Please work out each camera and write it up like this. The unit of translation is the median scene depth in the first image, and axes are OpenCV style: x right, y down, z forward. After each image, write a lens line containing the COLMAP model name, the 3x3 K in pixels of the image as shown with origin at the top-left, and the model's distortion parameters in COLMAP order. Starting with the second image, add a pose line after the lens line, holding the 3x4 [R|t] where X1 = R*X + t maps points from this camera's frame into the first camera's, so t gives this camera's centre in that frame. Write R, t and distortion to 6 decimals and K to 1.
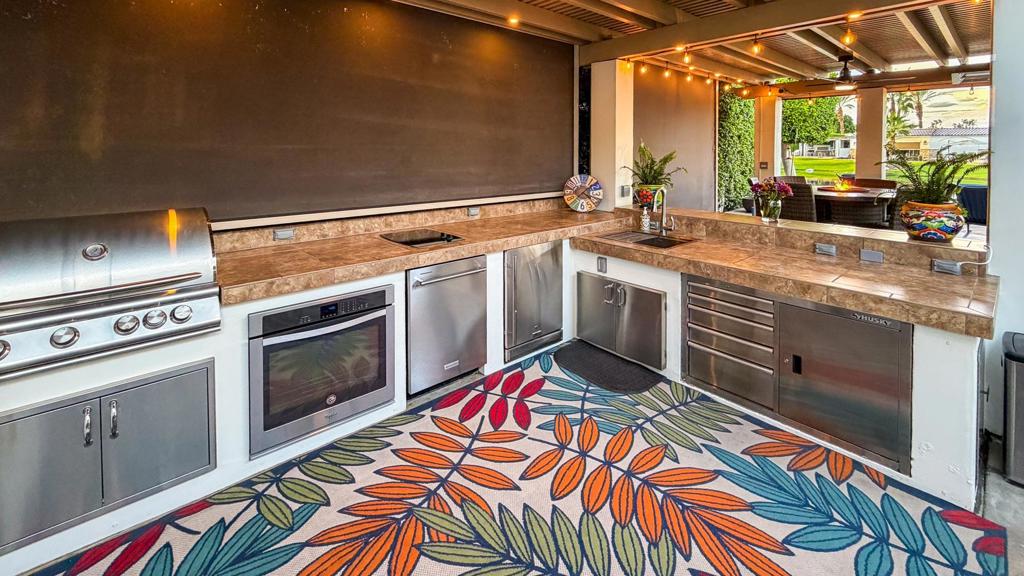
lens RADIAL K [[434.0, 0, 508.8], [0, 434.0, 159.4], [0, 0, 1]] dist [-0.012582, 0.001088]
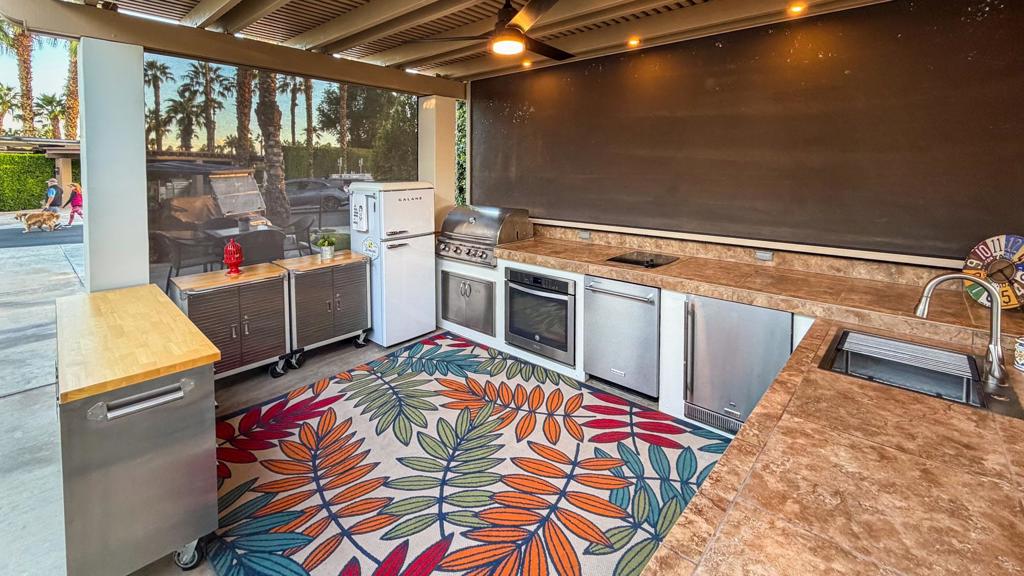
lens RADIAL K [[434.0, 0, 509.7], [0, 434.0, 221.0], [0, 0, 1]] dist [-0.012582, 0.001088]
pose [[0.128966, 0.119707, -0.984397, 0.969691], [-0.027696, 0.992735, 0.117093, -0.041007], [0.991262, 0.012163, 0.131344, 0.624765]]
